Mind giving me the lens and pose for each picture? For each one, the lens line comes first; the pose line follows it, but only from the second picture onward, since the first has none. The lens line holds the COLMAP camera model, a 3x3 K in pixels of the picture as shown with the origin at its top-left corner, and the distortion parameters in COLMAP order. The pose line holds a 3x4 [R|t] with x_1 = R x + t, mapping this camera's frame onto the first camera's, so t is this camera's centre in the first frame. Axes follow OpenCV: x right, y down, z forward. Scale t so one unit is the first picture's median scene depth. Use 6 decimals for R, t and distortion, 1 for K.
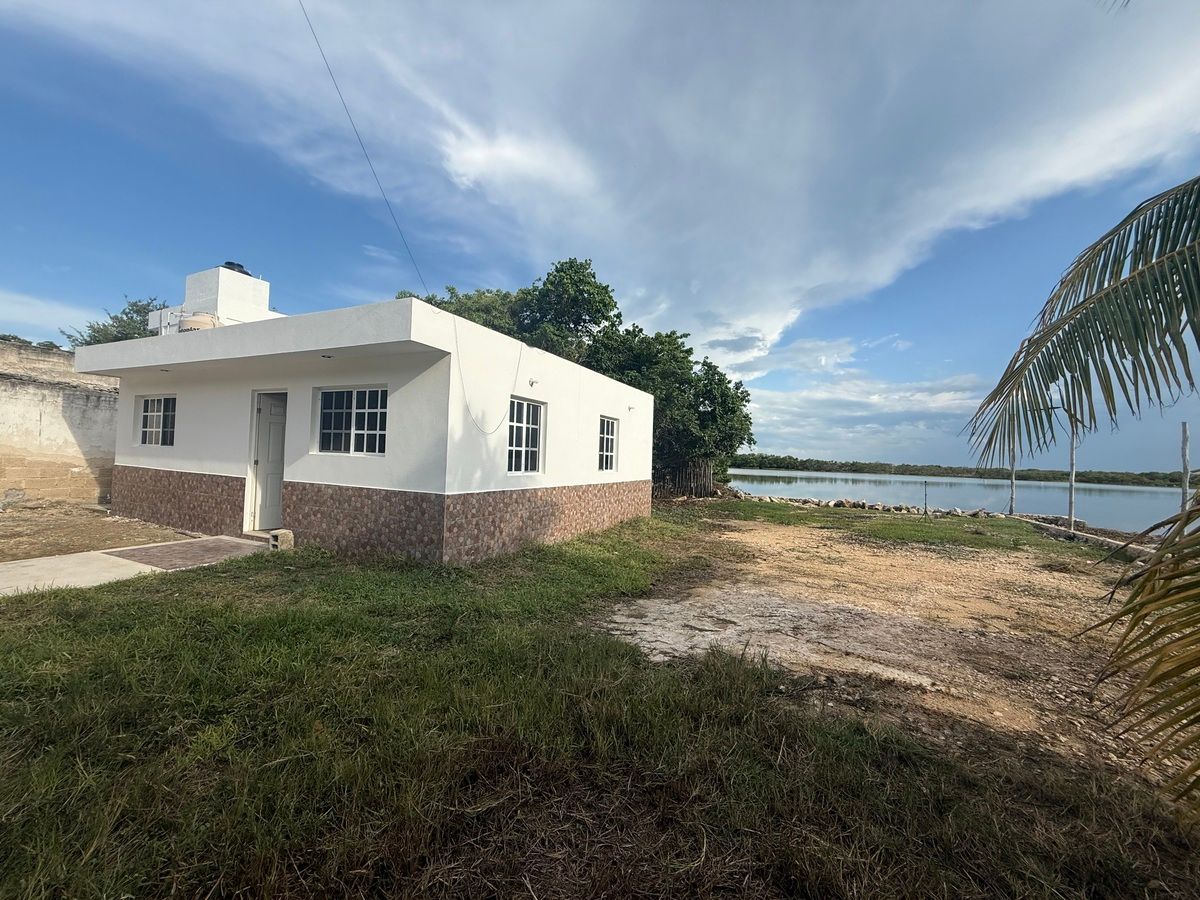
lens RADIAL K [[480.7, 0, 600.0], [0, 480.7, 450.0], [0, 0, 1]] dist [-0.002418, -0.000253]
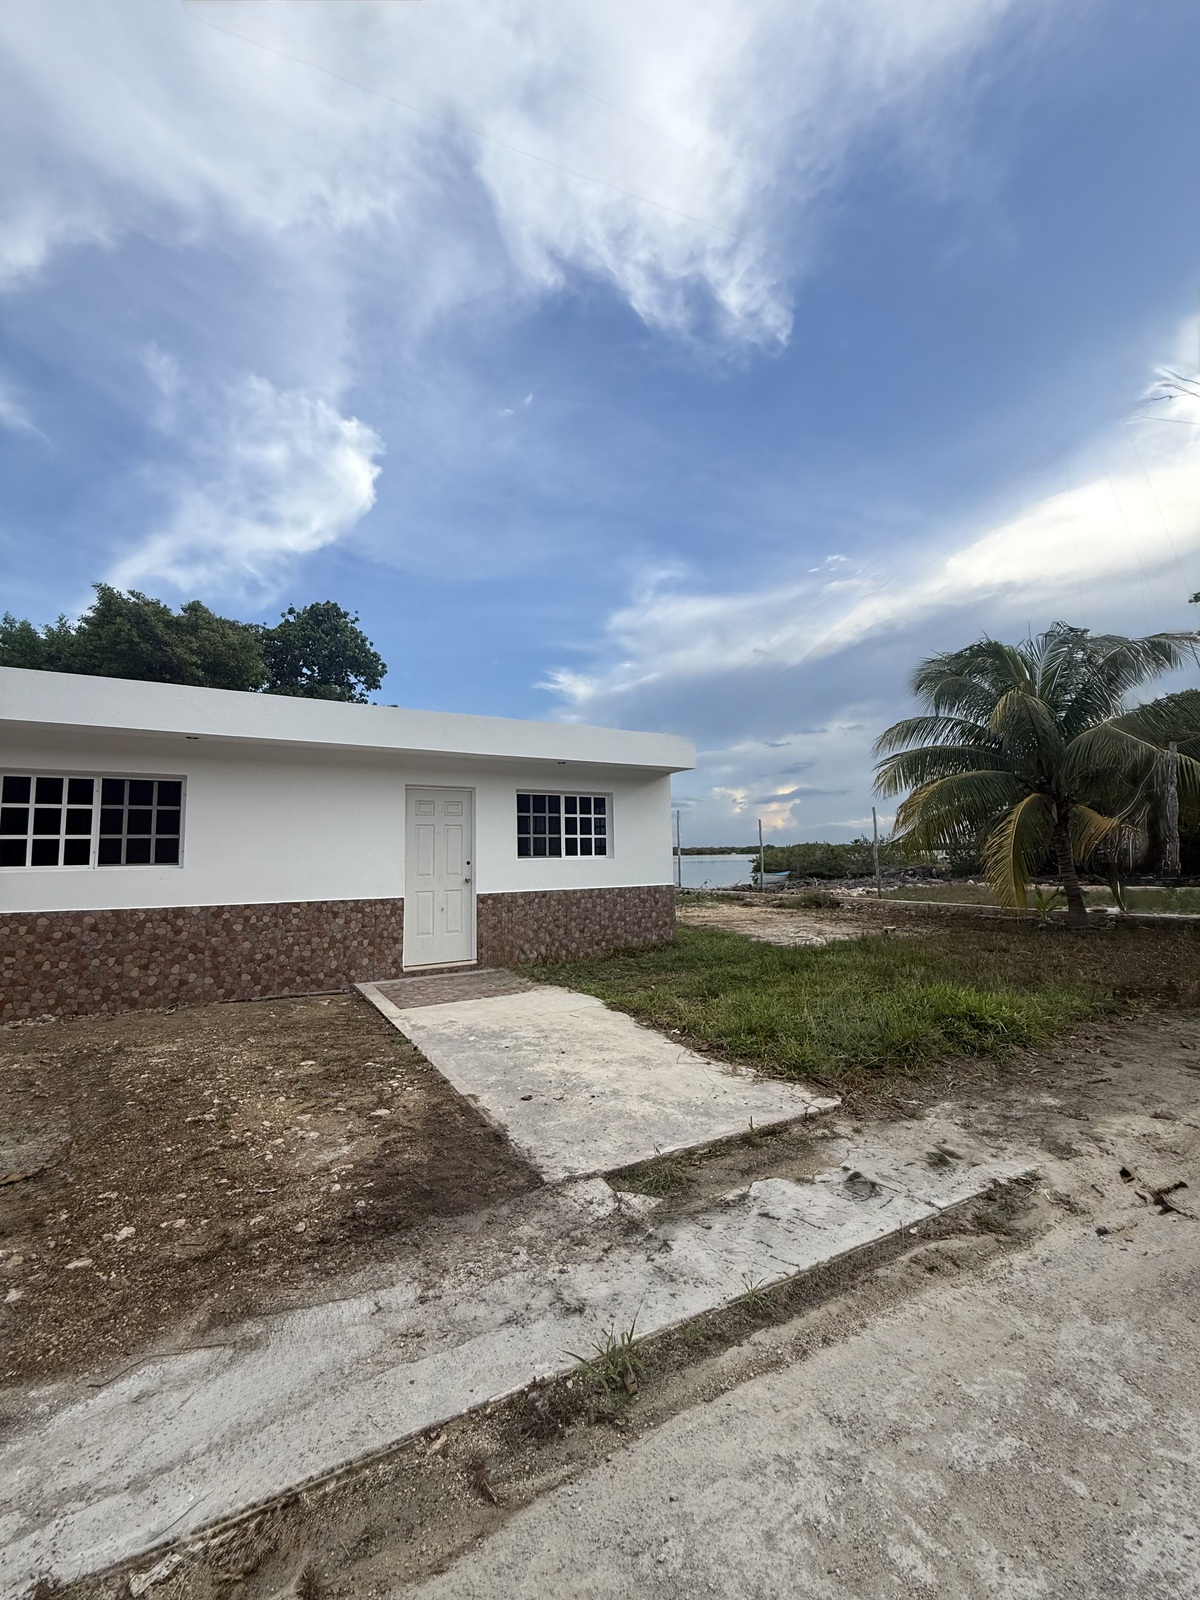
lens RADIAL K [[648.7, 0, 600.0], [0, 648.7, 800.0], [0, 0, 1]] dist [-0.000101, 0.000015]
pose [[0.554791, 0.022321, 0.831690, -1.303351], [0.020309, 0.998979, -0.040358, -0.046401], [-0.831742, 0.039281, 0.553771, 0.140704]]
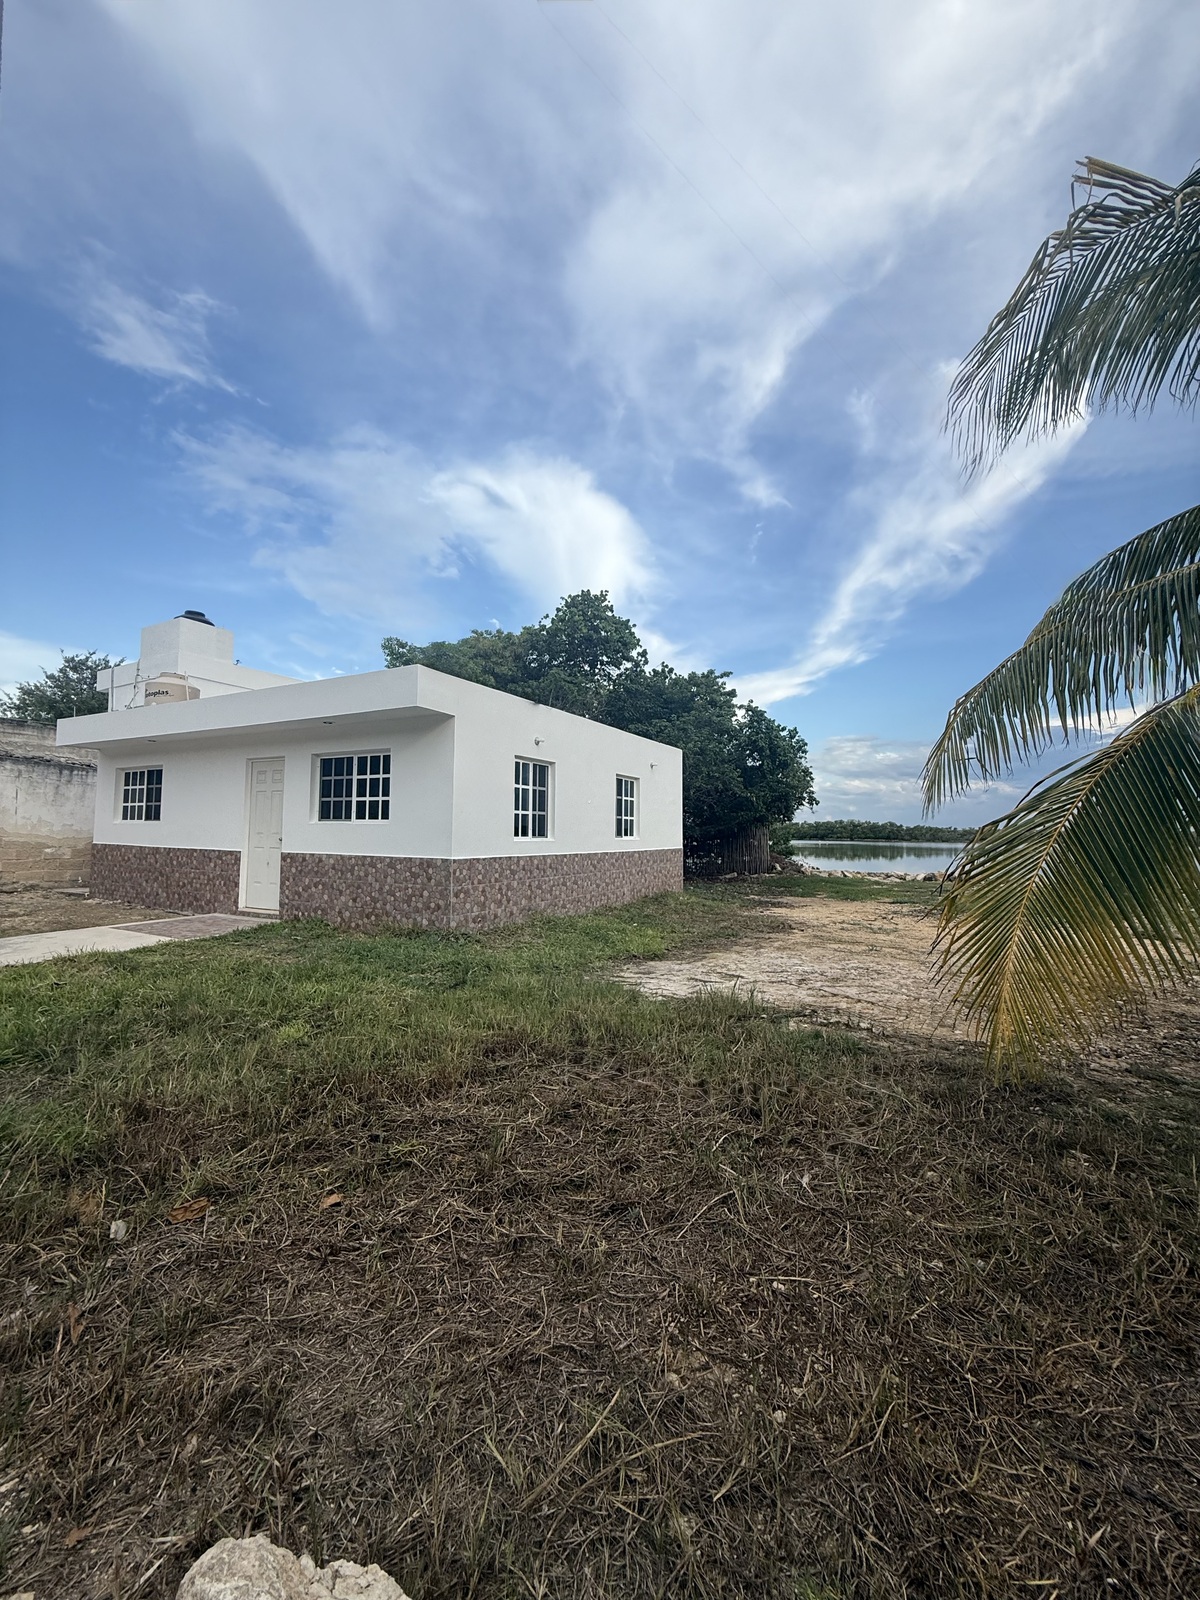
lens RADIAL K [[640.9, 0, 600.0], [0, 640.9, 800.0], [0, 0, 1]] dist [-0.002418, -0.000253]
pose [[0.998050, -0.027785, -0.055892, 0.040561], [0.025829, 0.999039, -0.035407, 0.018244], [0.056822, 0.033894, 0.997809, -0.206462]]
